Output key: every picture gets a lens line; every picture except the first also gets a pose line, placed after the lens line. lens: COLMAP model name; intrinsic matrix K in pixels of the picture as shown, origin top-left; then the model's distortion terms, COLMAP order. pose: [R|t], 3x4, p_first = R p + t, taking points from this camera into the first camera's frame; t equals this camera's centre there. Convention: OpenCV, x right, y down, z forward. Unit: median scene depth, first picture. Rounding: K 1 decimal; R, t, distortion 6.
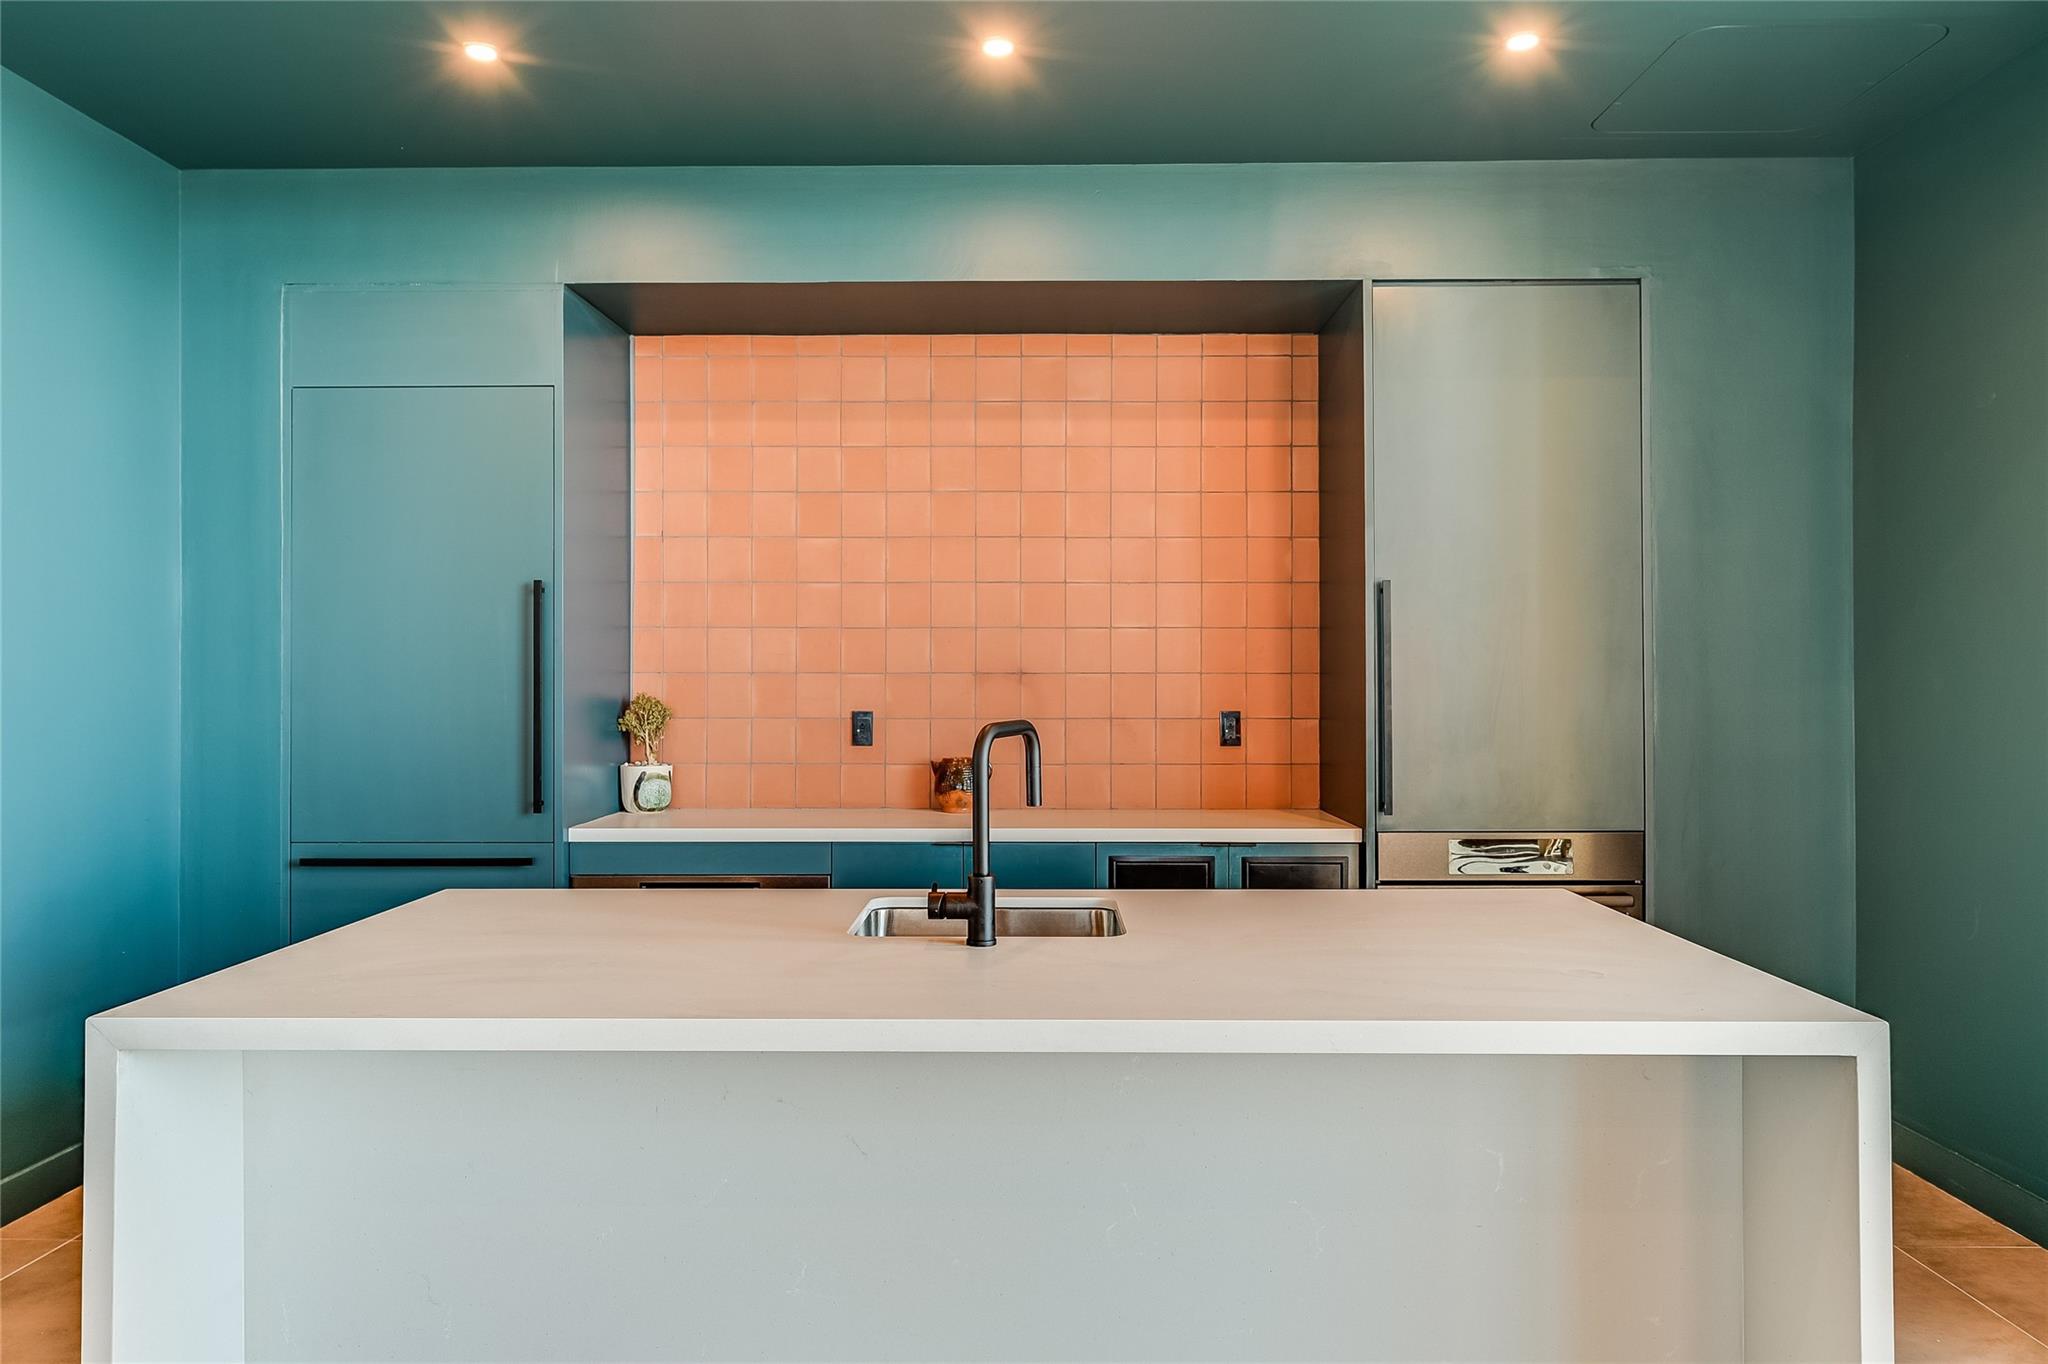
lens RADIAL K [[1490.7, 0, 899.9], [0, 1490.7, 670.1], [0, 0, 1]] dist [-0.003770, -0.066180]
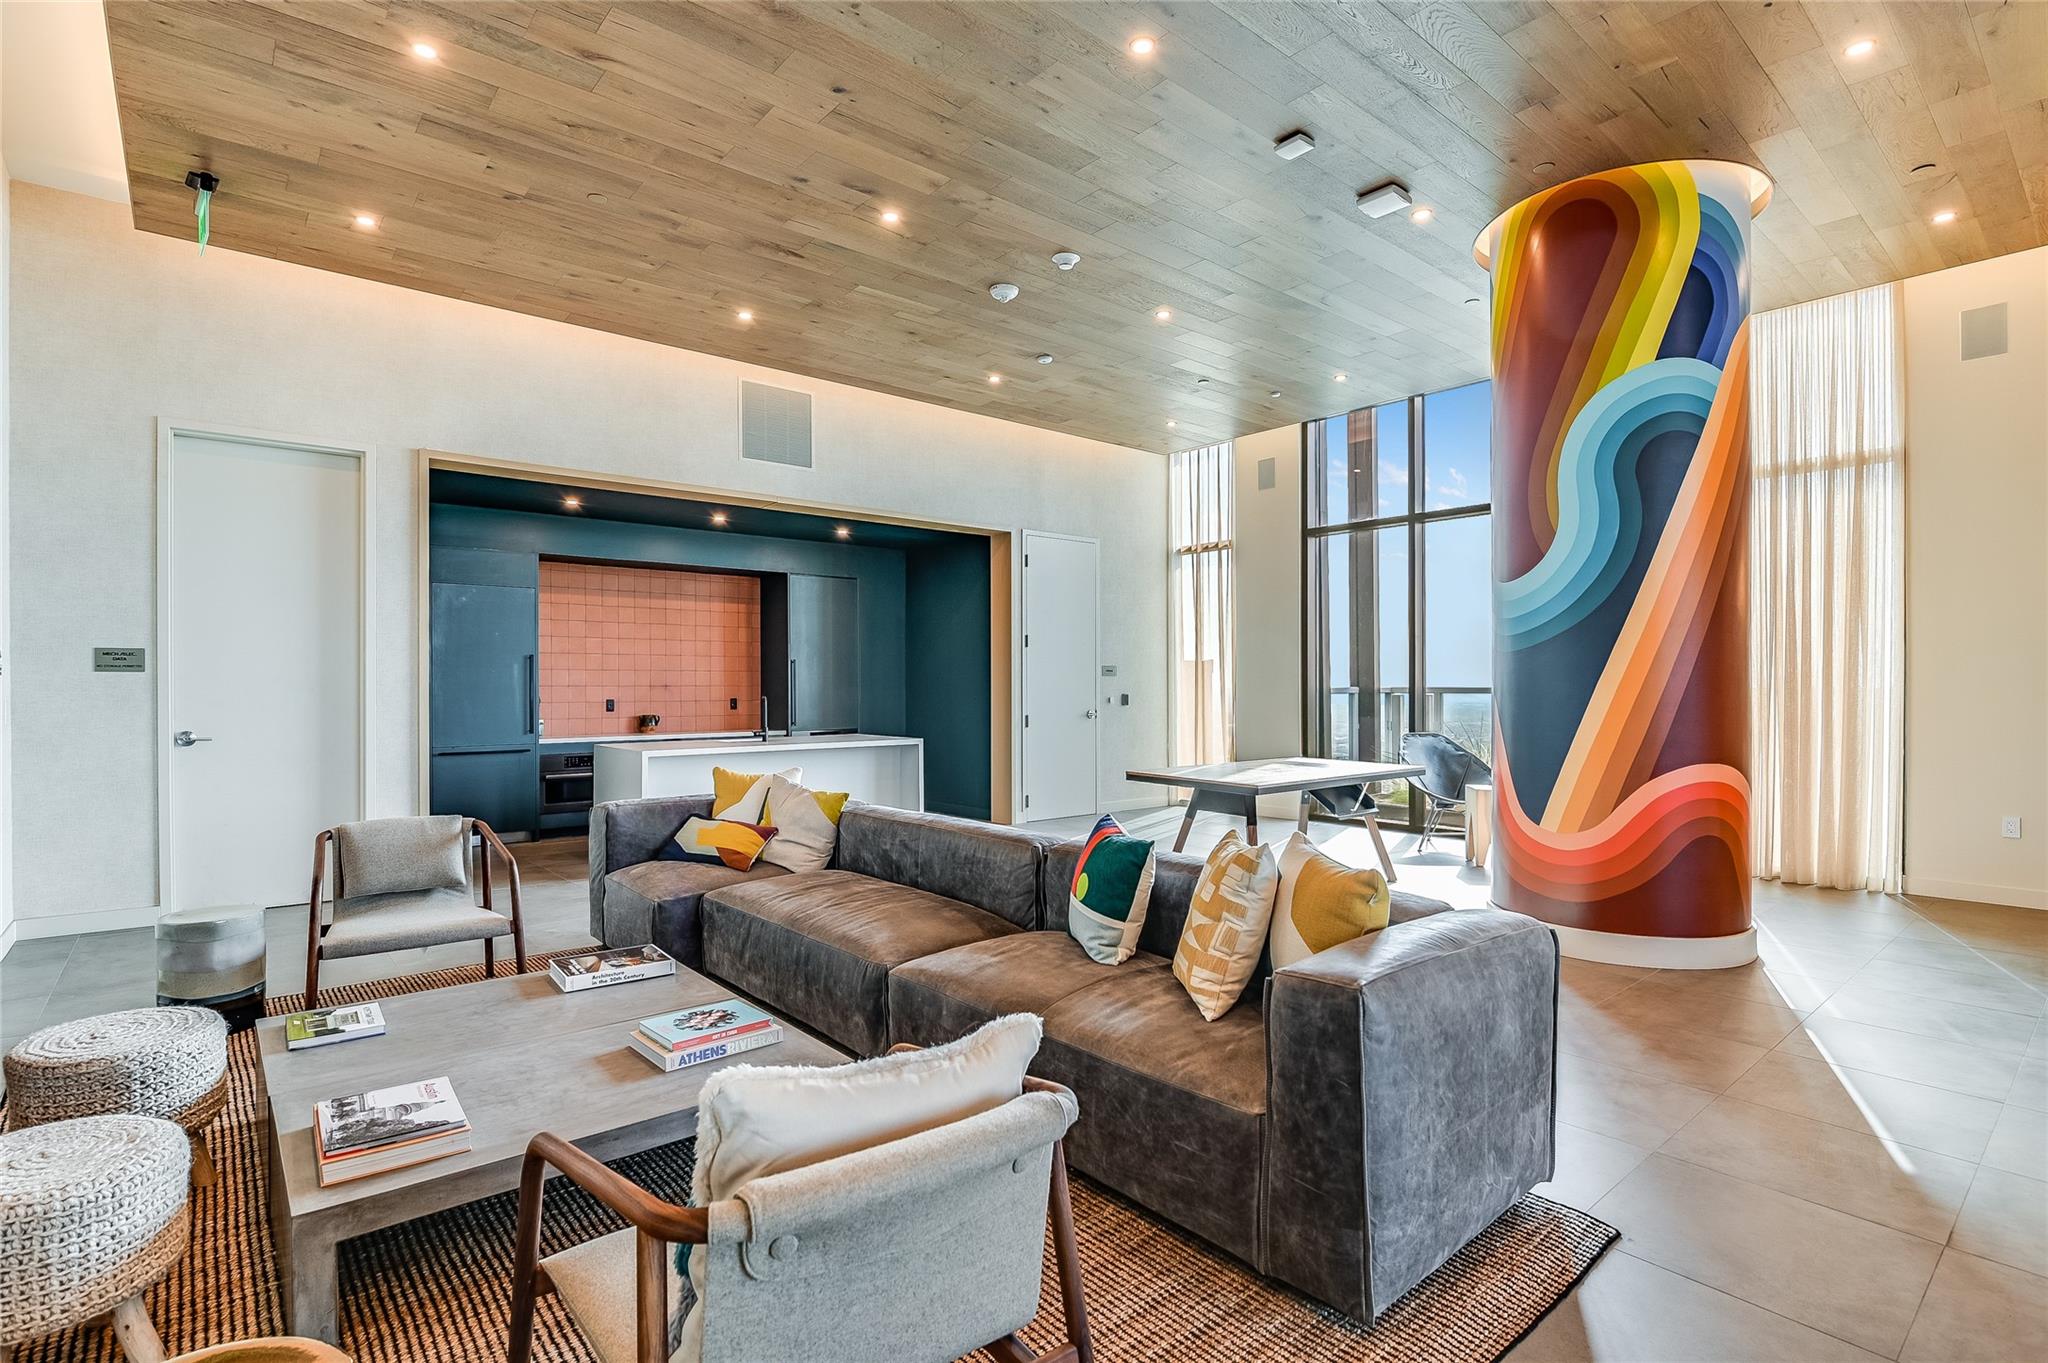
lens RADIAL K [[982.9, 0, 1024.0], [0, 982.9, 681.5], [0, 0, 1]] dist [-0.000516, -0.000042]
pose [[0.756291, 0.001964, 0.654233, -0.656338], [-0.001878, 0.999998, -0.000831, -0.006213], [-0.654233, -0.000601, 0.756293, -0.937503]]
